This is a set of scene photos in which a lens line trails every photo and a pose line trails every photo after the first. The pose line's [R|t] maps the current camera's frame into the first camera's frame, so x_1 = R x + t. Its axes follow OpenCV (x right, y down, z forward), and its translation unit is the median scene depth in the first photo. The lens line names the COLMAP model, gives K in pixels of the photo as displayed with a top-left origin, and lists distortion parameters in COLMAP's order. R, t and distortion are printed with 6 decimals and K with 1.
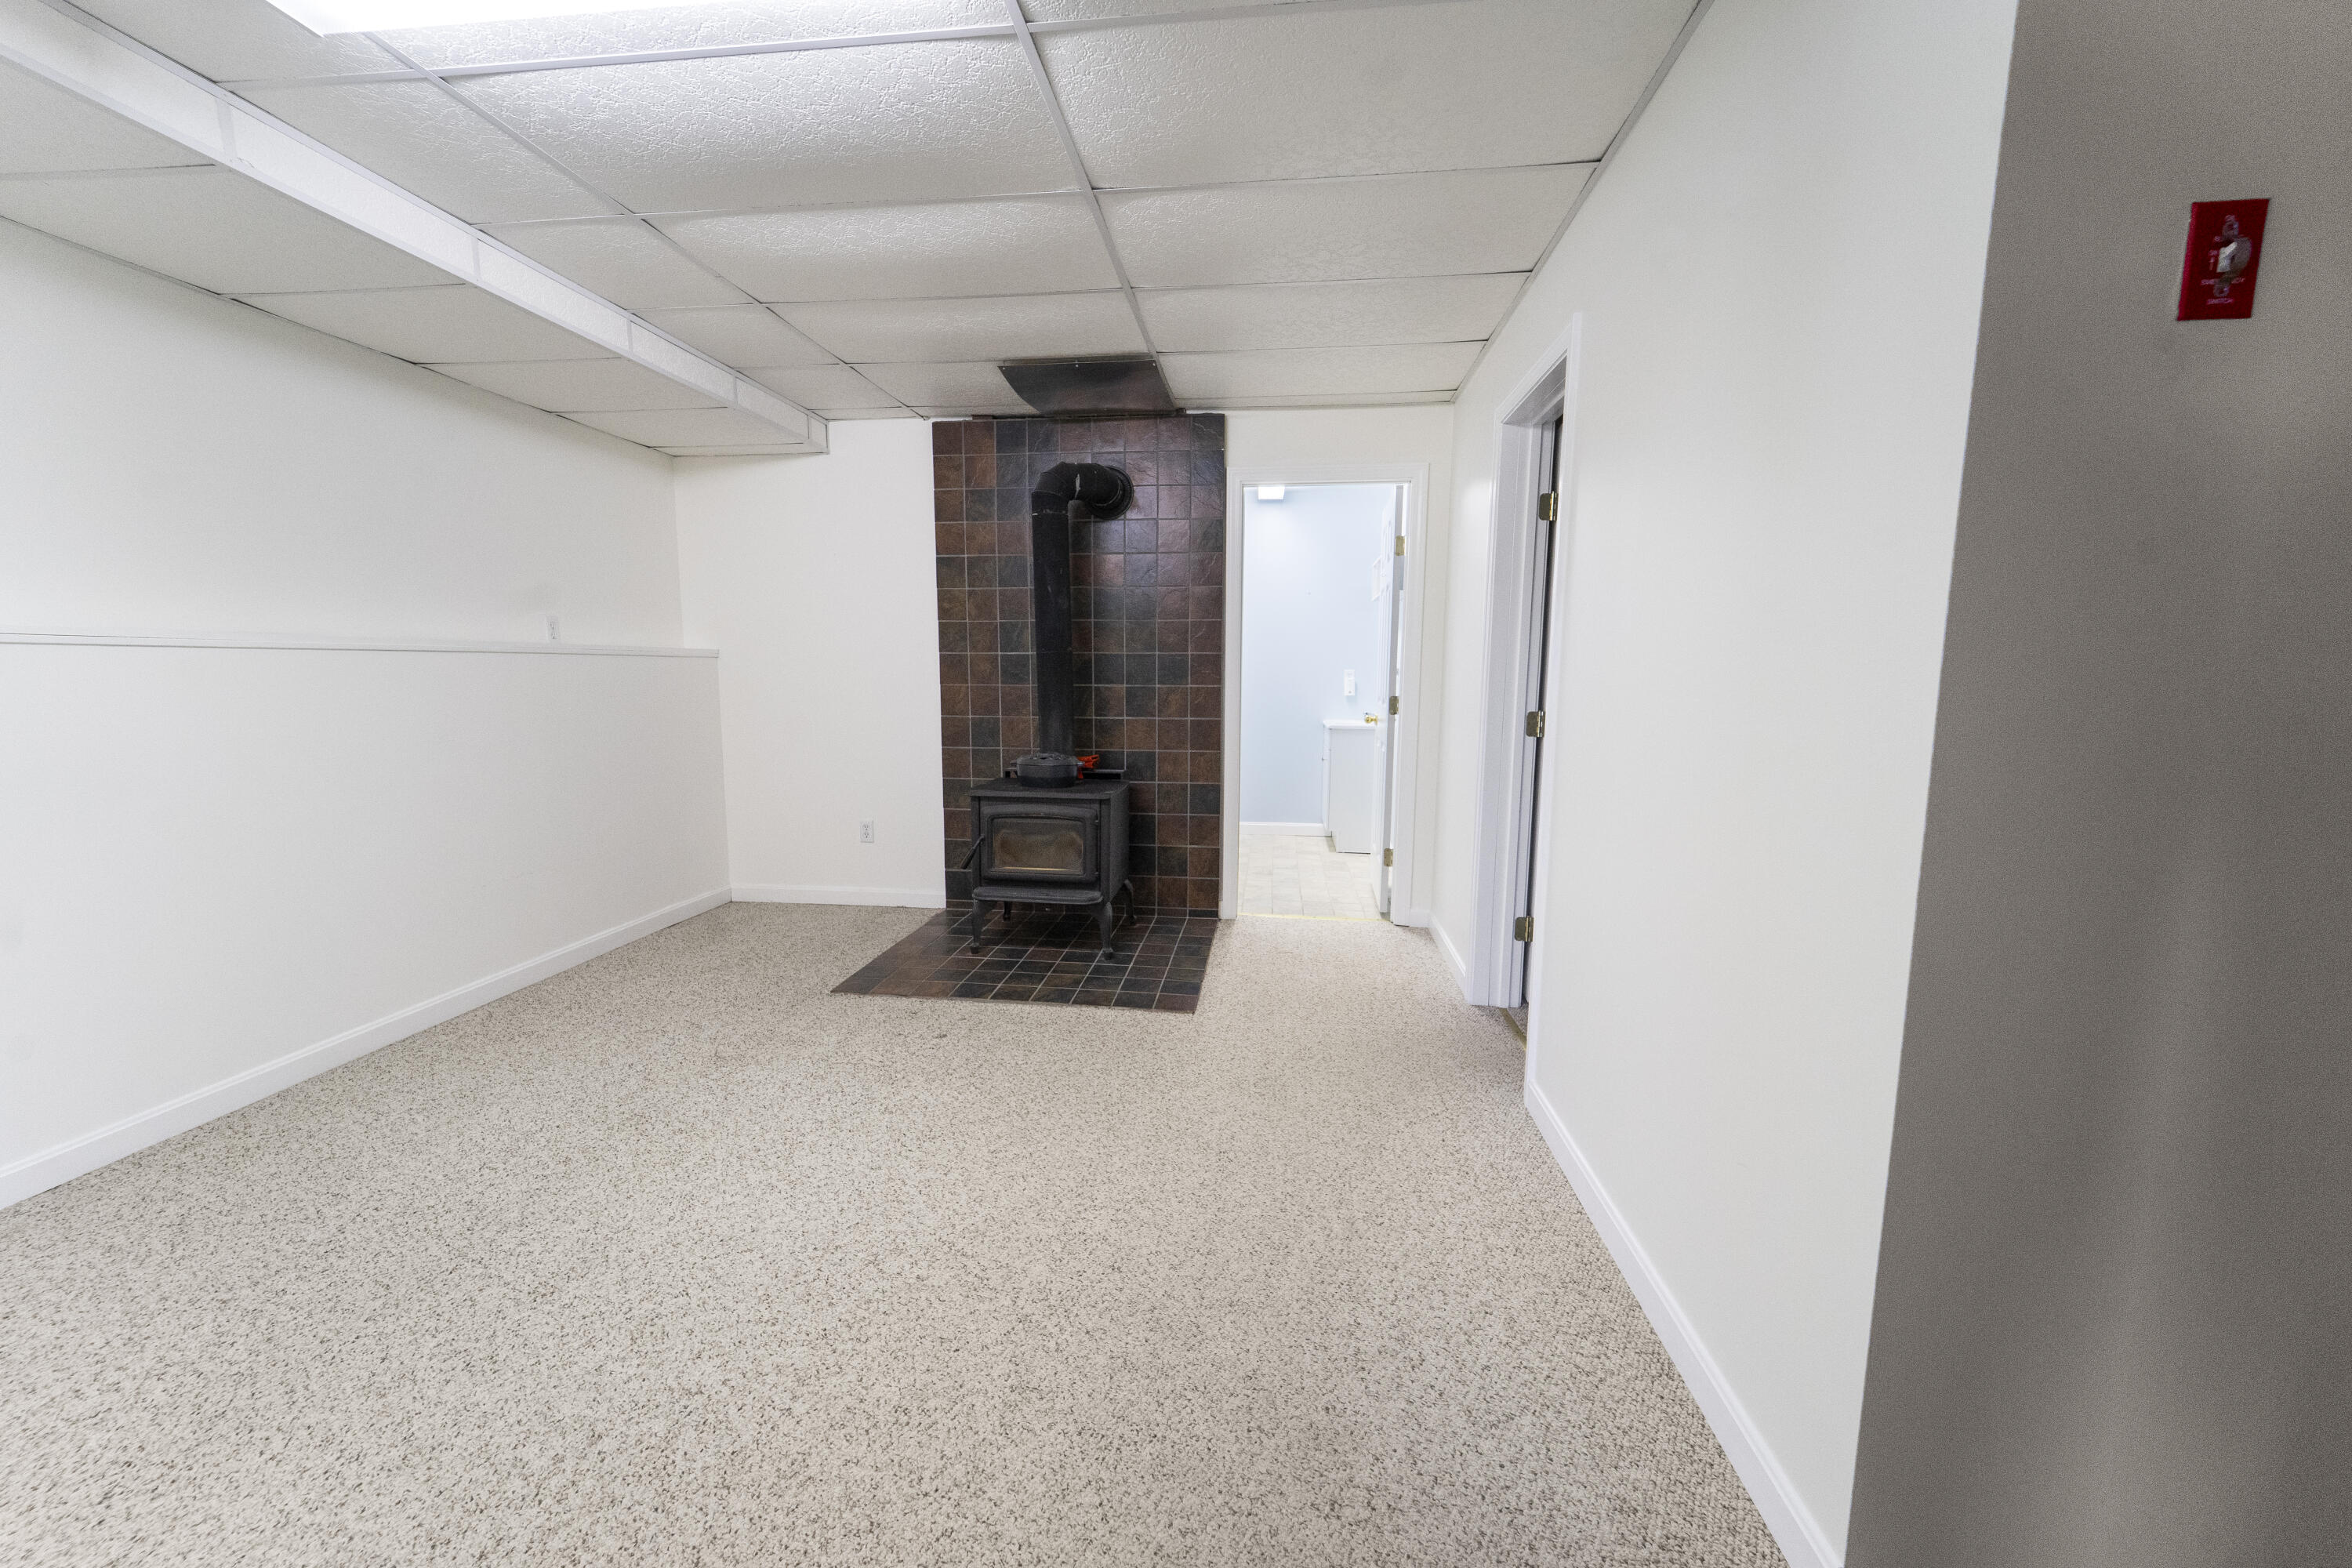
lens RADIAL K [[954.7, 0, 1162.9], [0, 954.7, 776.5], [0, 0, 1]] dist [0.000432, -0.000821]
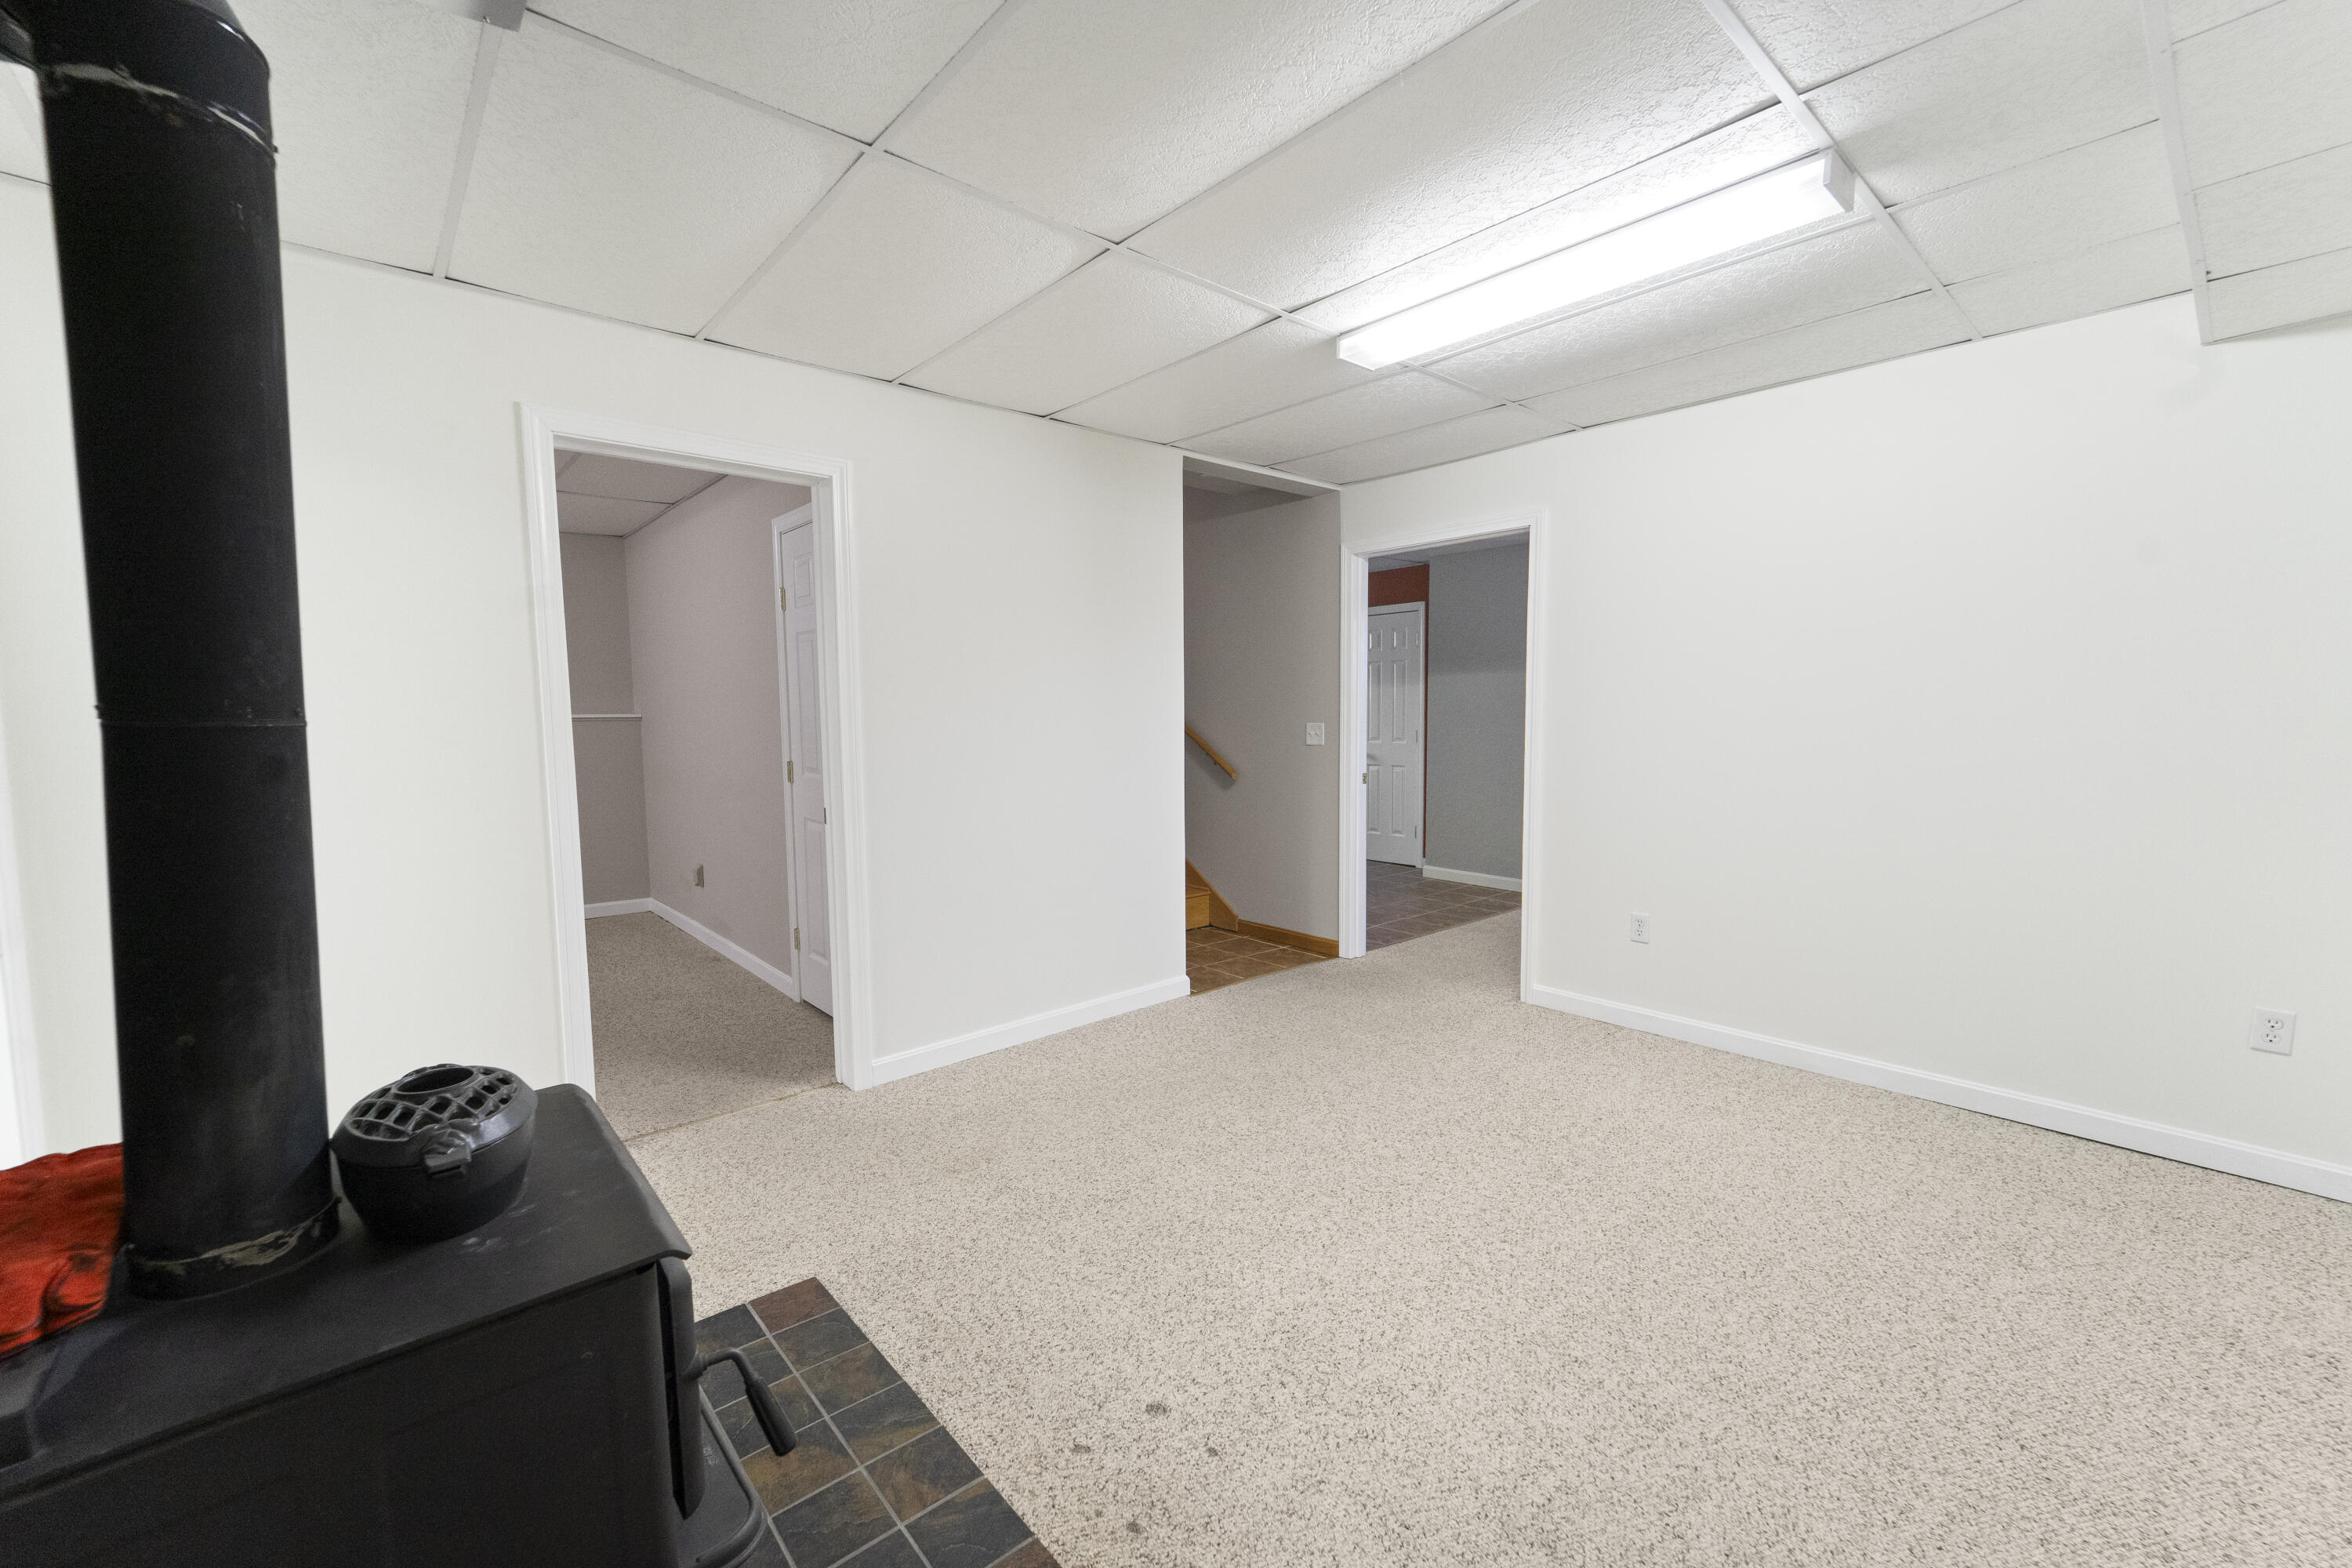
lens RADIAL K [[954.7, 0, 1162.9], [0, 954.7, 776.5], [0, 0, 1]] dist [0.000432, -0.000821]
pose [[-0.748269, -0.048899, 0.661591, -0.745732], [0.077303, 0.984059, 0.160164, -0.229241], [-0.658876, 0.170989, -0.732561, 1.710426]]
